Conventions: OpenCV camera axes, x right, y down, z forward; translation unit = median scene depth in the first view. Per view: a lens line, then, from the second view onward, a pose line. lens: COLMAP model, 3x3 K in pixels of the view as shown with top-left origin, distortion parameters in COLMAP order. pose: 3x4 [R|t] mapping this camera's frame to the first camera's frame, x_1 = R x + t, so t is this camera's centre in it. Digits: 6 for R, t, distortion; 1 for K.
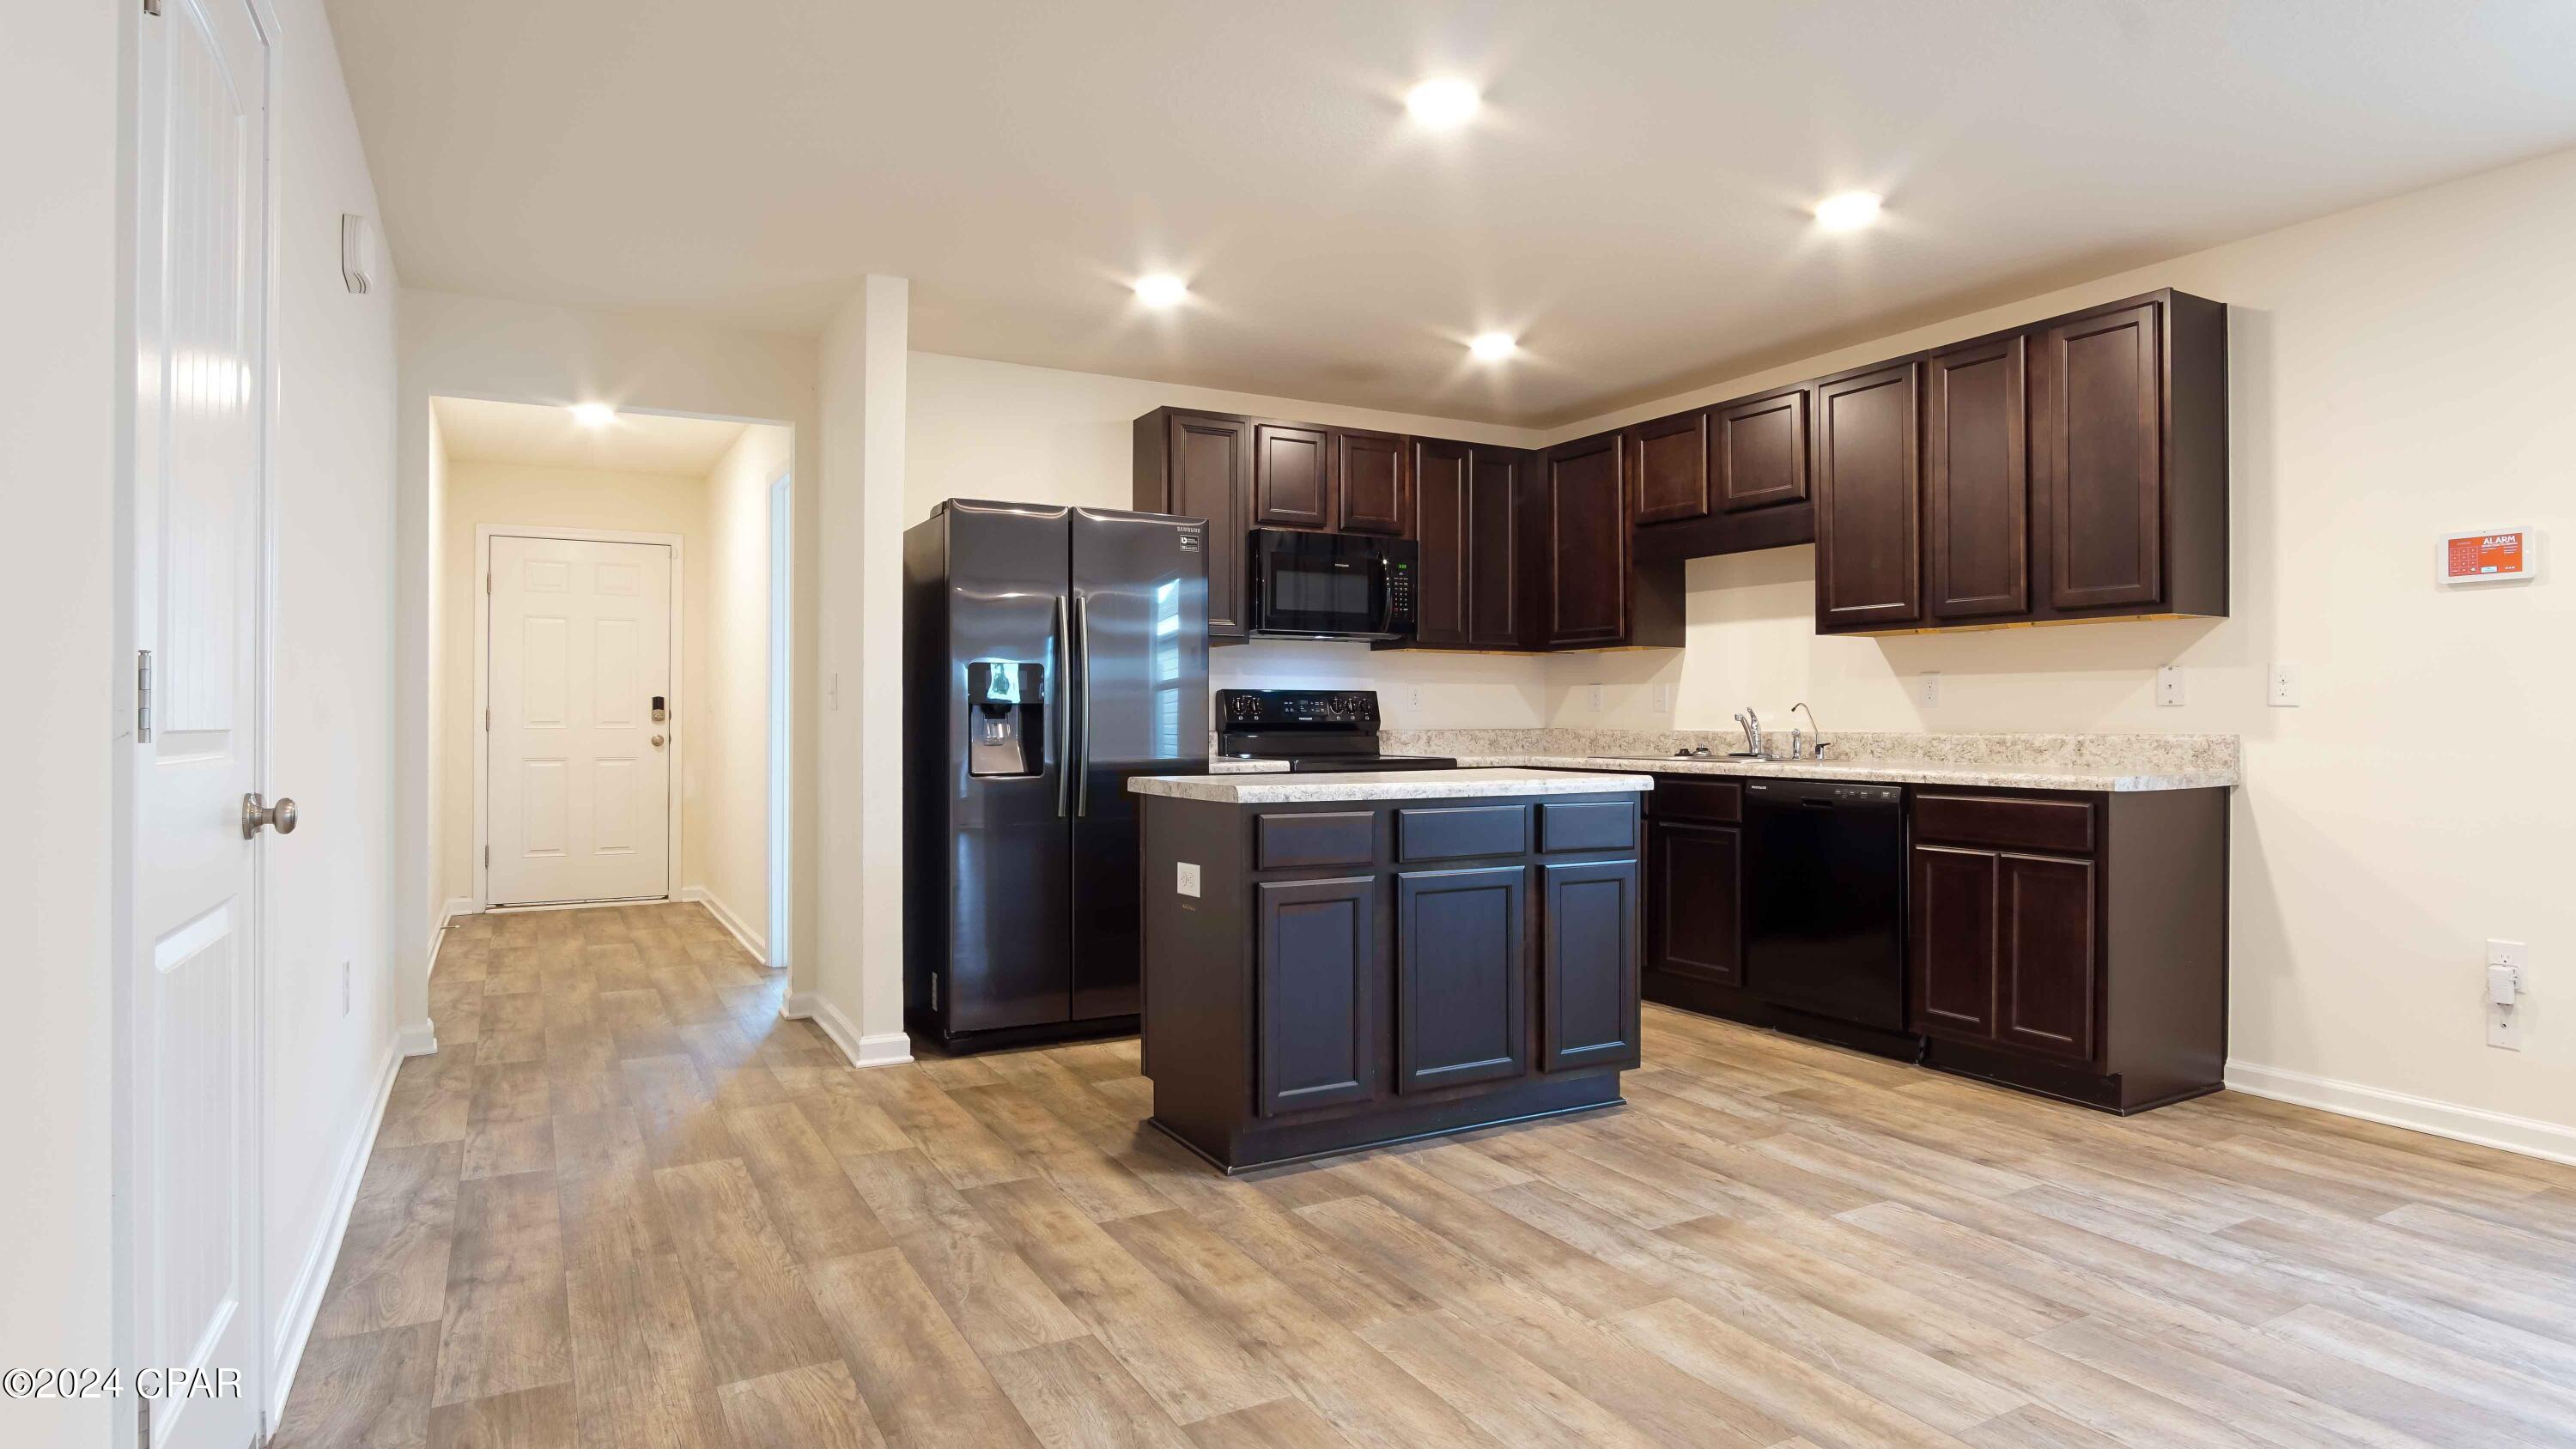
lens RADIAL K [[1363.2, 0, 1282.2], [0, 1363.2, 706.2], [0, 0, 1]] dist [-0.021882, 0.001402]
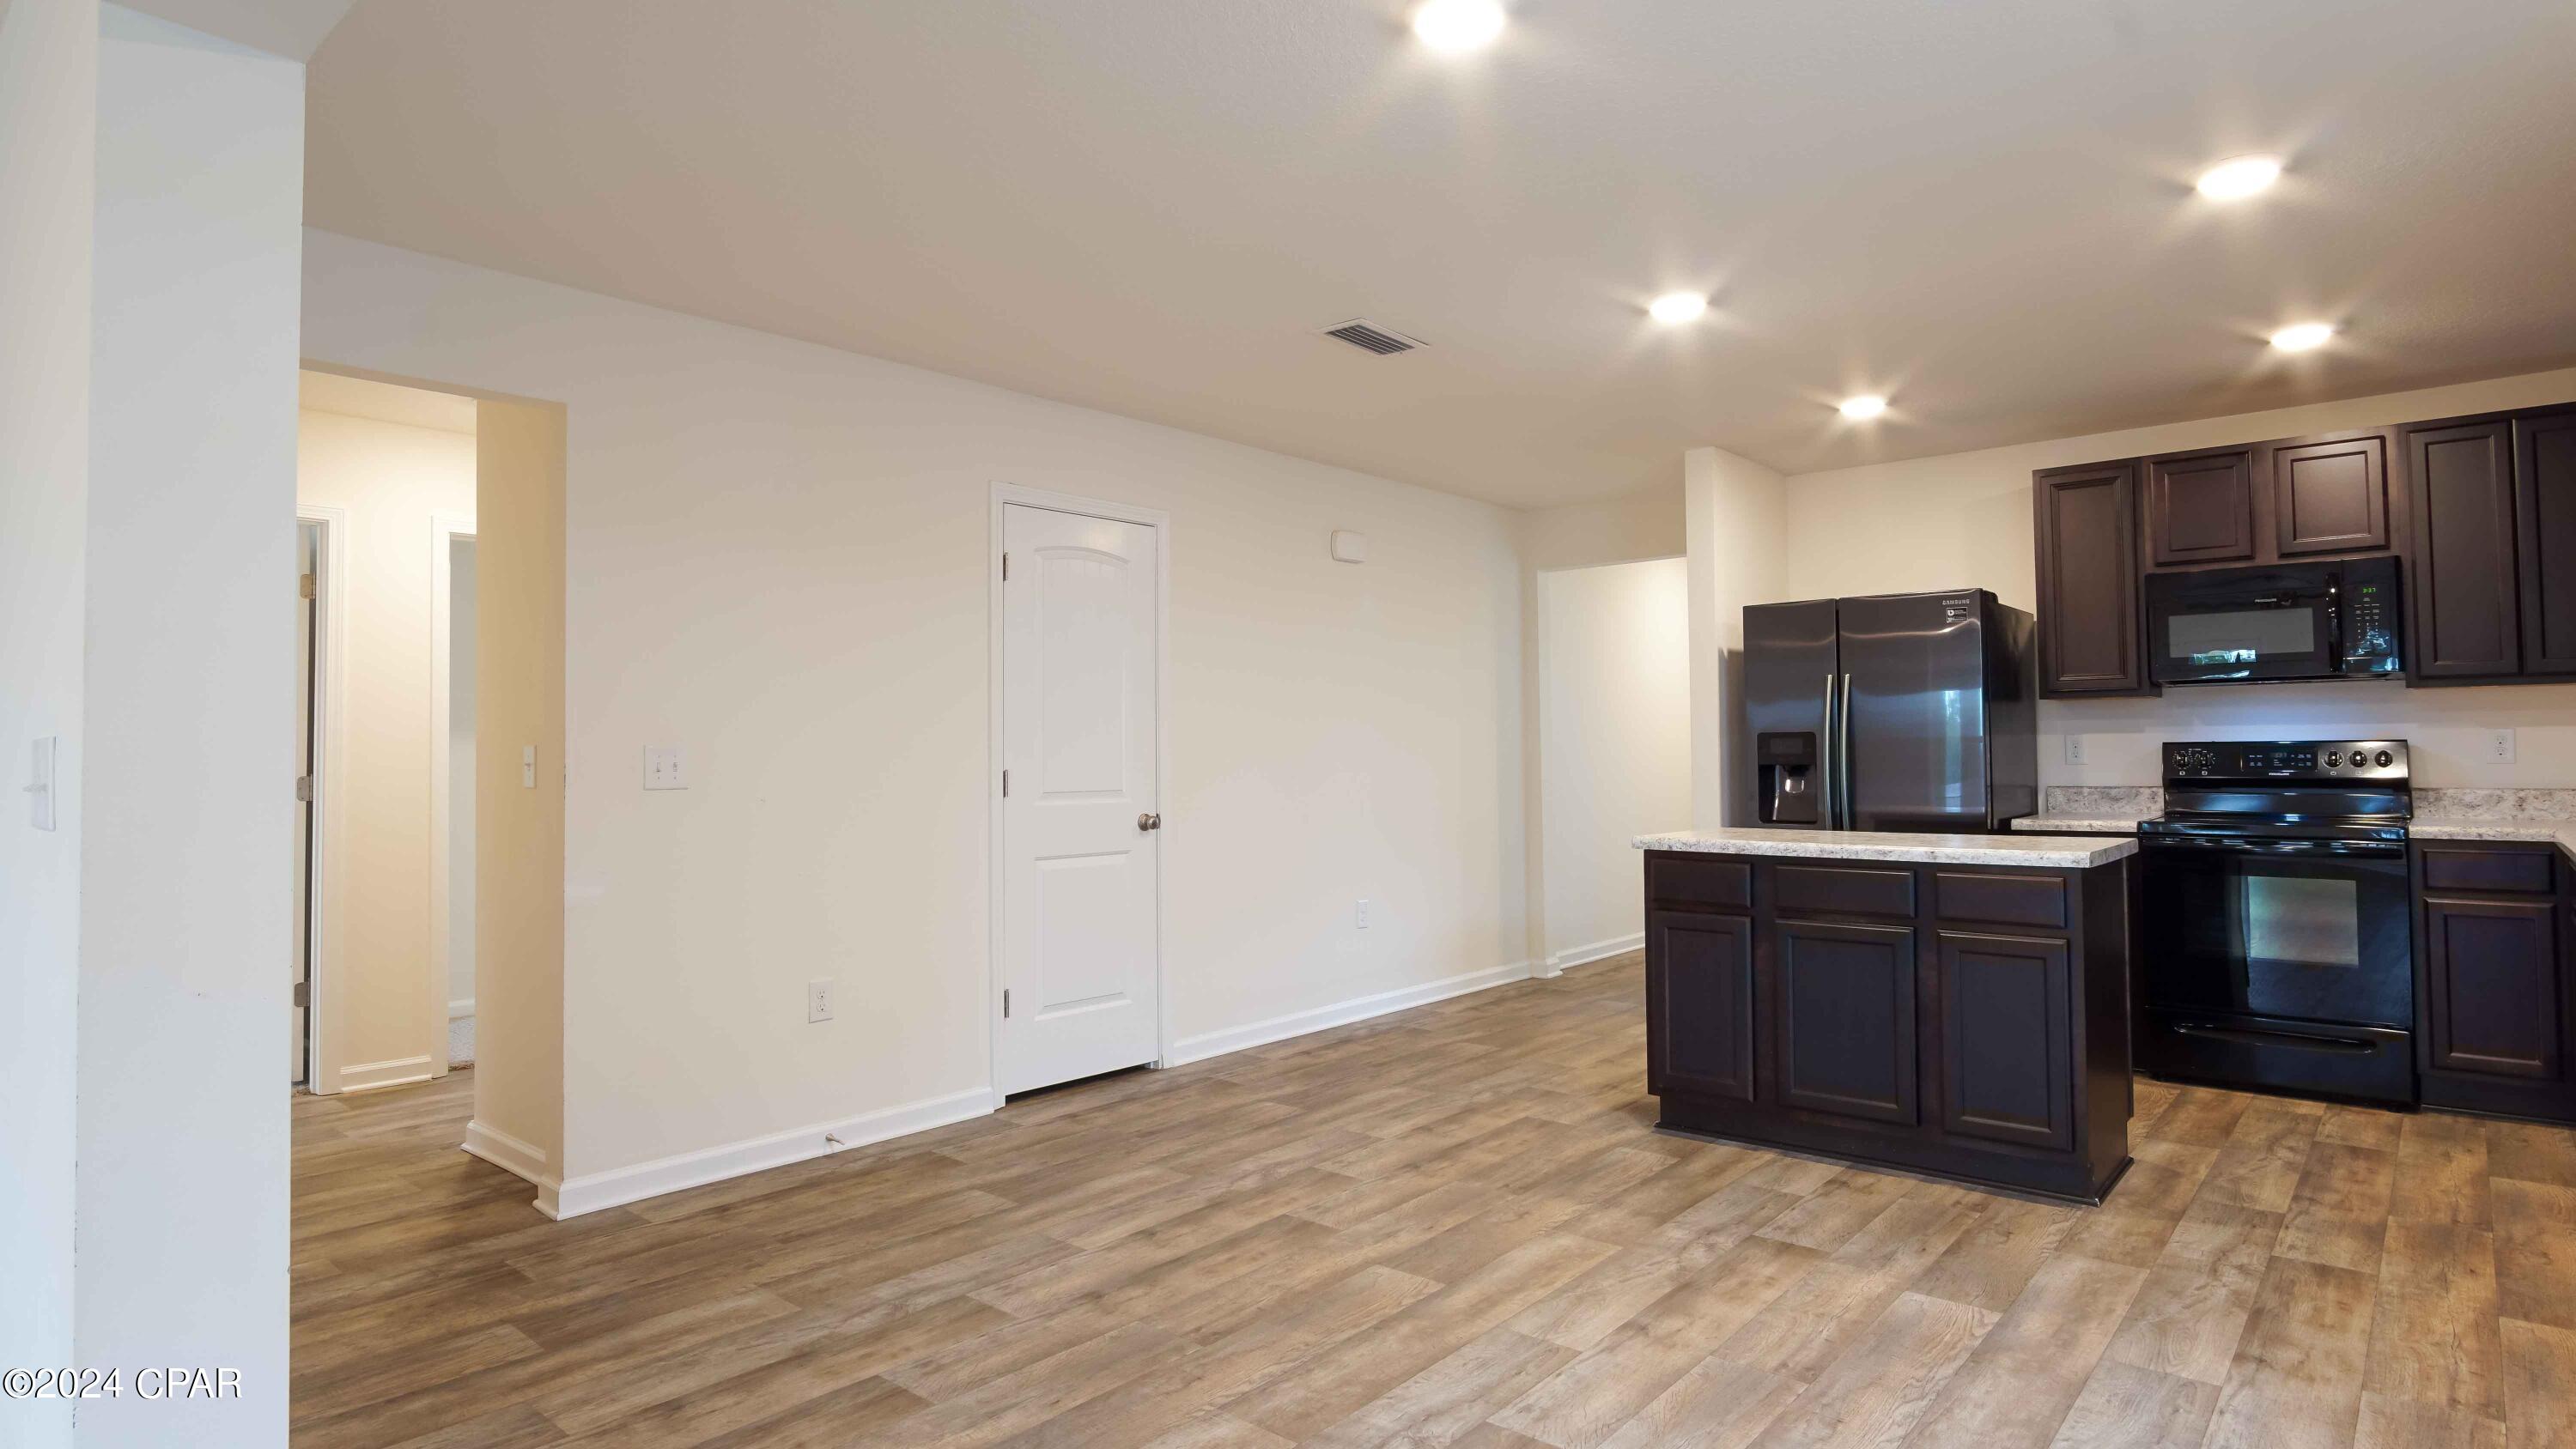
lens RADIAL K [[1363.8, 0, 1316.4], [0, 1363.8, 706.6], [0, 0, 1]] dist [-0.023476, 0.009725]
pose [[0.361671, -0.034819, -0.931655, 0.883201], [0.018096, 0.999376, -0.030325, -0.027743], [0.932130, -0.005891, 0.362075, 0.164722]]
